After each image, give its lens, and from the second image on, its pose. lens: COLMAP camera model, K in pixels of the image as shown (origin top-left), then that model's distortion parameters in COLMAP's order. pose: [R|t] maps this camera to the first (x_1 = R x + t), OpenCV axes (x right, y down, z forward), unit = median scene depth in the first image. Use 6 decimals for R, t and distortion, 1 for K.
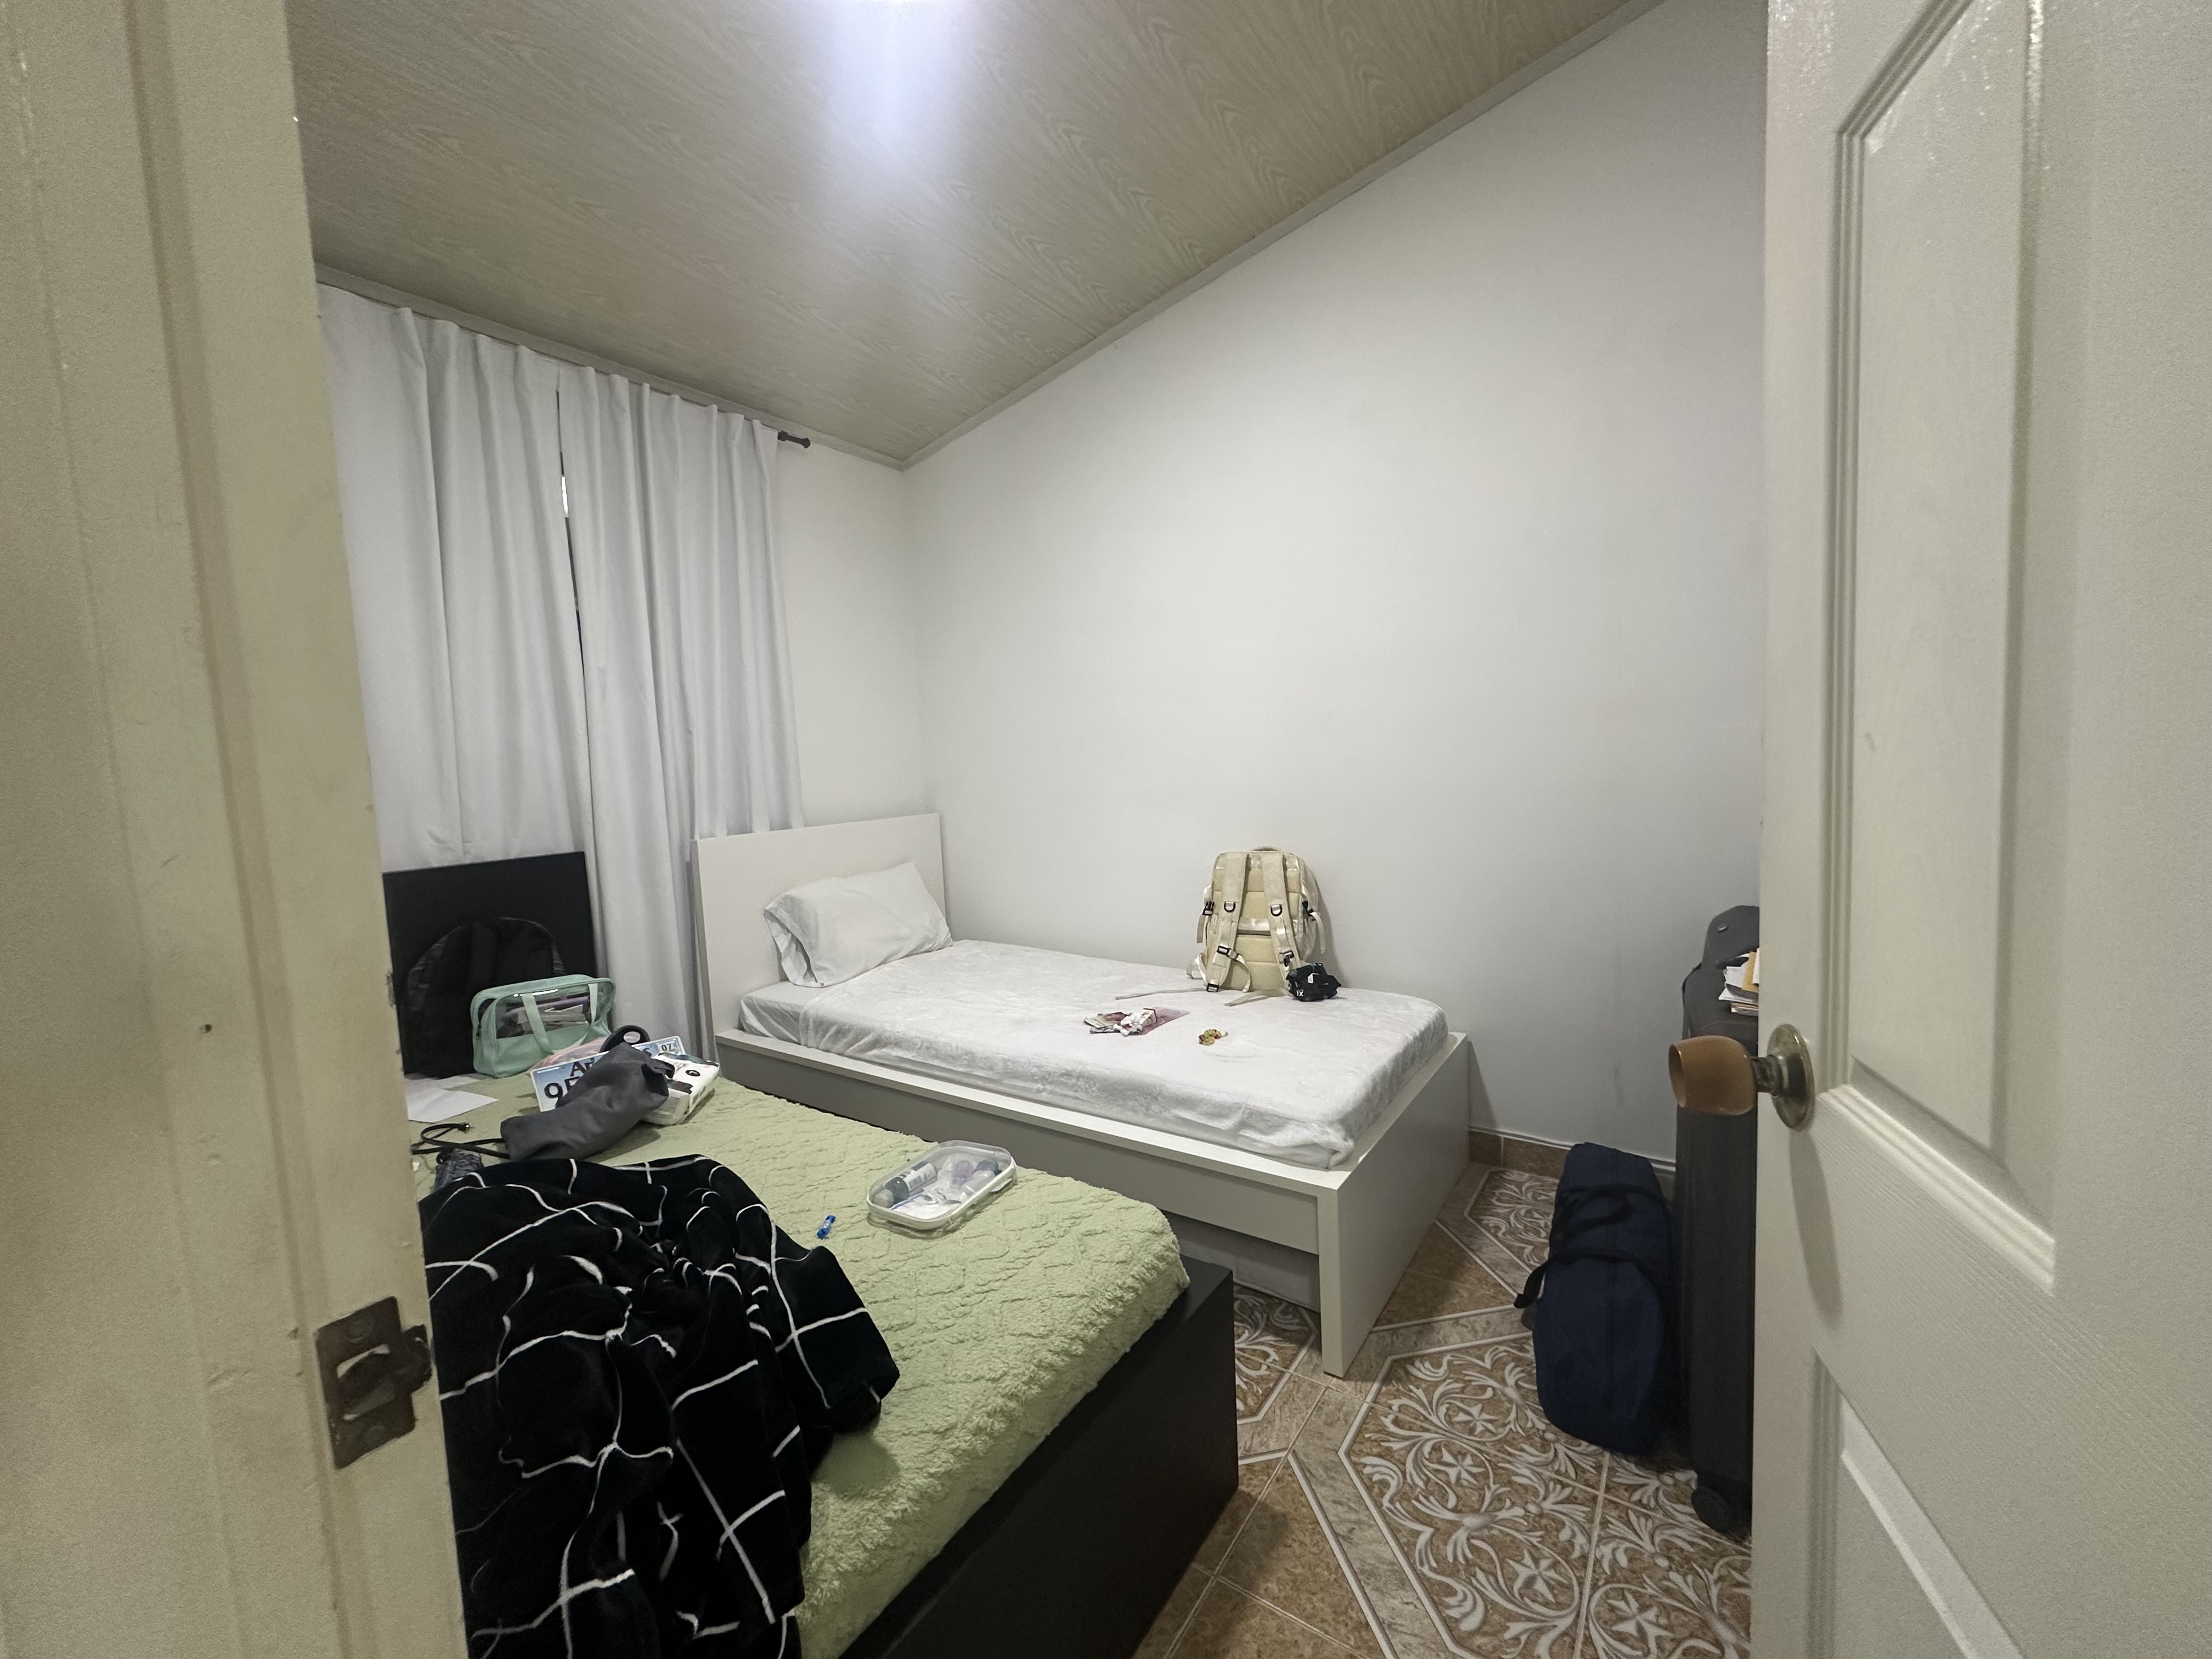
lens RADIAL K [[885.8, 0, 1106.0], [0, 885.8, 829.5], [0, 0, 1]] dist [-0.004222, 0.000327]
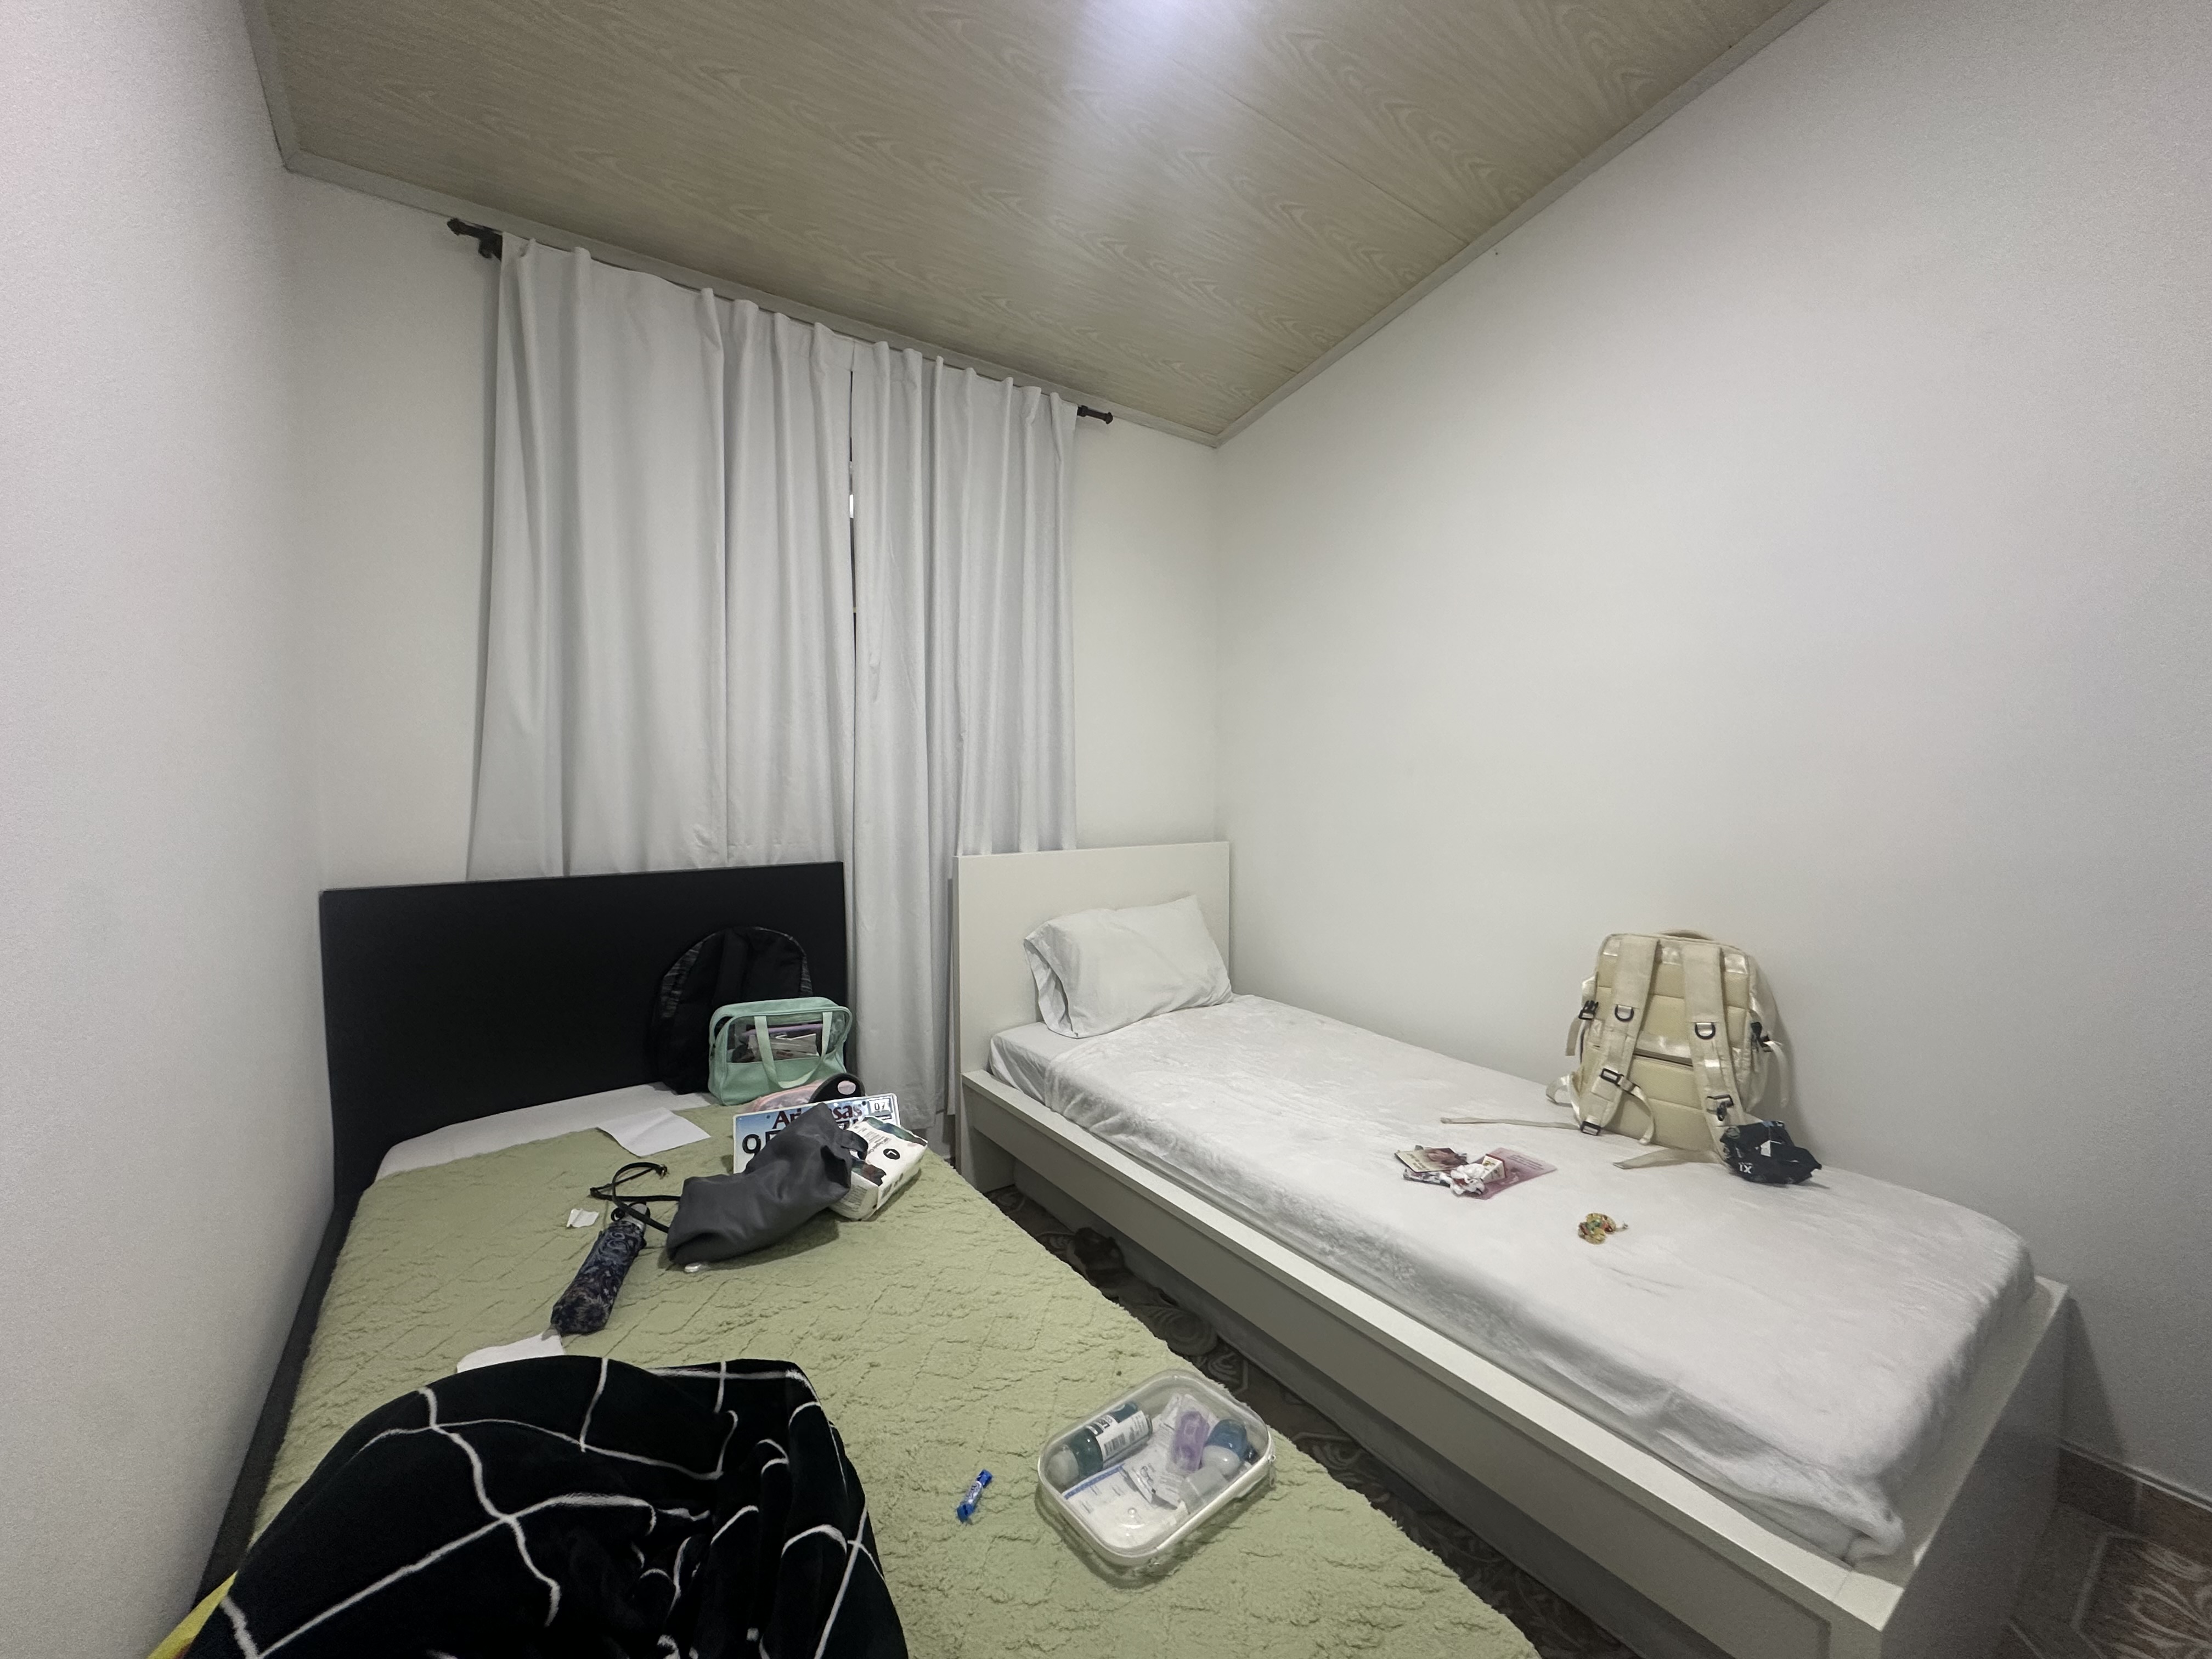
lens RADIAL K [[885.8, 0, 1106.0], [0, 885.8, 829.5], [0, 0, 1]] dist [-0.004222, 0.000327]
pose [[0.939963, 0.065770, -0.334879, -0.021160], [-0.071826, 0.997401, -0.005717, -0.025240], [0.333632, 0.029427, 0.942244, 0.223268]]
